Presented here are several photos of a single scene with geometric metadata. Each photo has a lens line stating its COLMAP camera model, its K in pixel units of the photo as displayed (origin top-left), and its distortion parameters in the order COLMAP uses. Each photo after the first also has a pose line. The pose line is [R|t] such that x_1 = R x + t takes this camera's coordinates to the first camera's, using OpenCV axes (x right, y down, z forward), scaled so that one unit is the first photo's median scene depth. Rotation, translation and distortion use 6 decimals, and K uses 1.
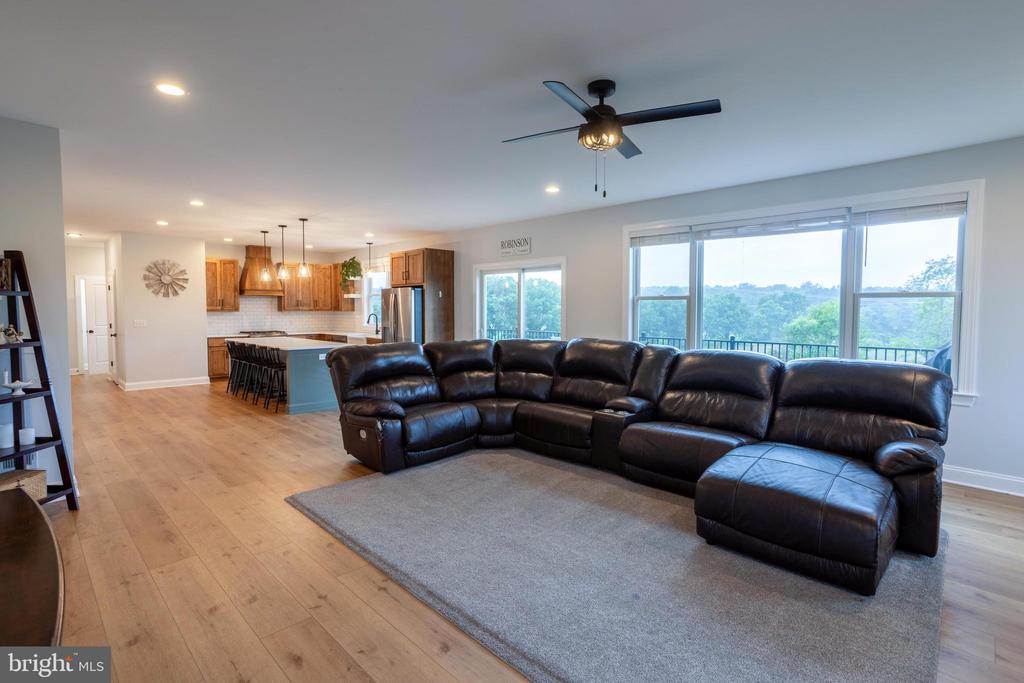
lens RADIAL K [[497.2, 0, 515.3], [0, 497.2, 336.6], [0, 0, 1]] dist [-0.024382, 0.021554]
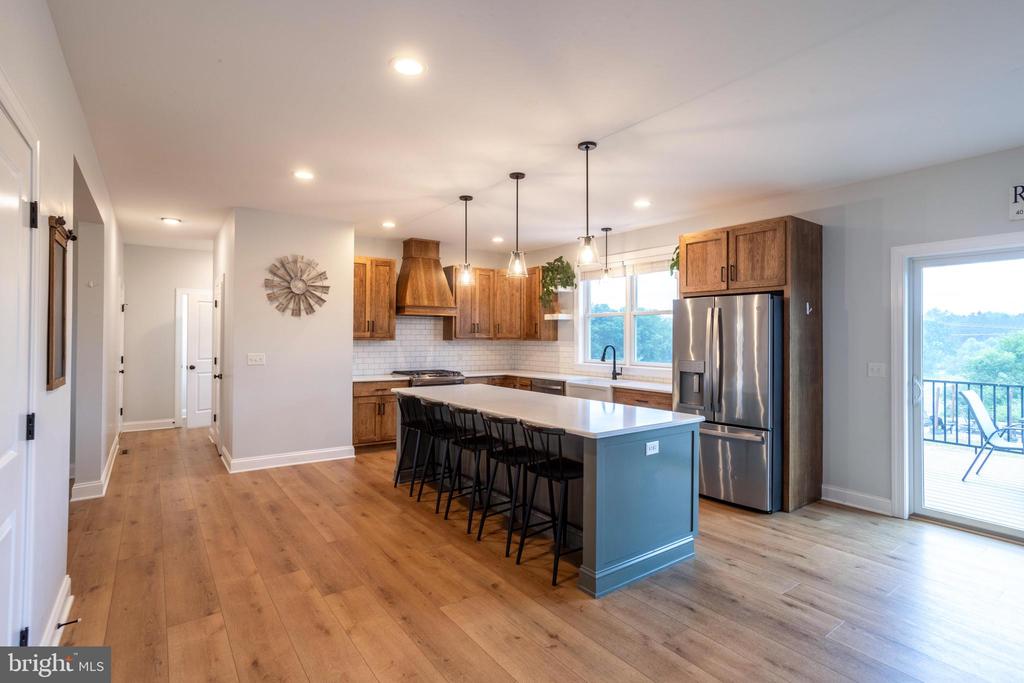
lens RADIAL K [[497.2, 0, 516.0], [0, 497.2, 341.3], [0, 0, 1]] dist [-0.024382, 0.021554]
pose [[0.987895, 0.006542, -0.154986, -0.319991], [-0.014022, 0.998786, -0.047223, -0.022103], [0.154489, 0.048825, 0.986787, 0.409204]]
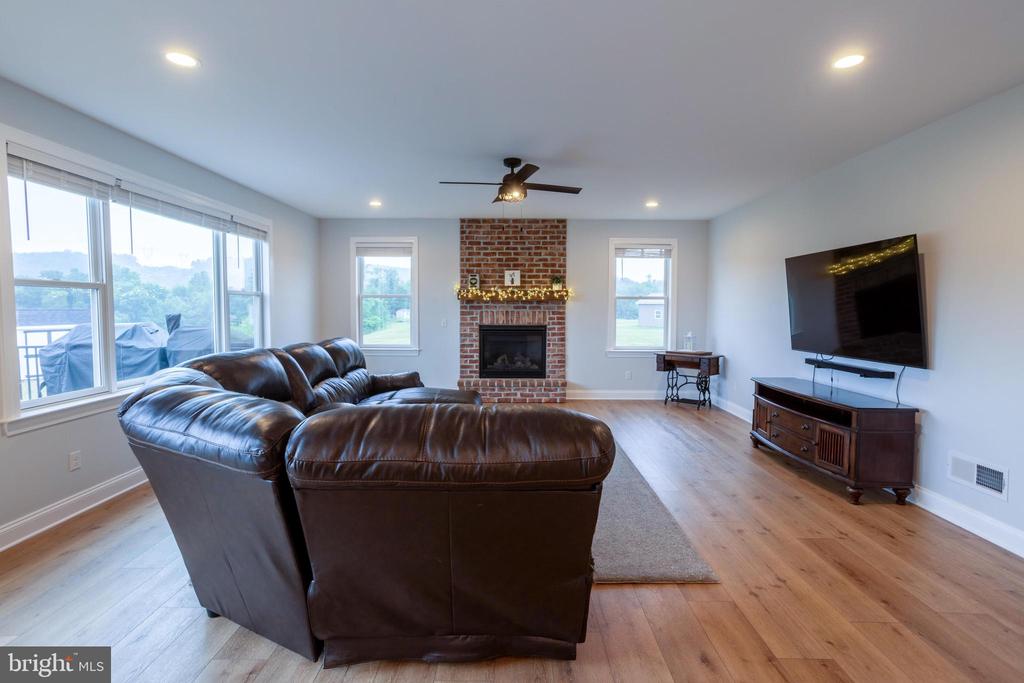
lens RADIAL K [[497.2, 0, 510.4], [0, 497.2, 329.3], [0, 0, 1]] dist [-0.024382, 0.021554]
pose [[-0.699880, -0.036721, 0.713316, -0.287897], [0.036700, 0.995510, 0.087257, -0.035953], [-0.713317, 0.087248, -0.695390, 0.644506]]
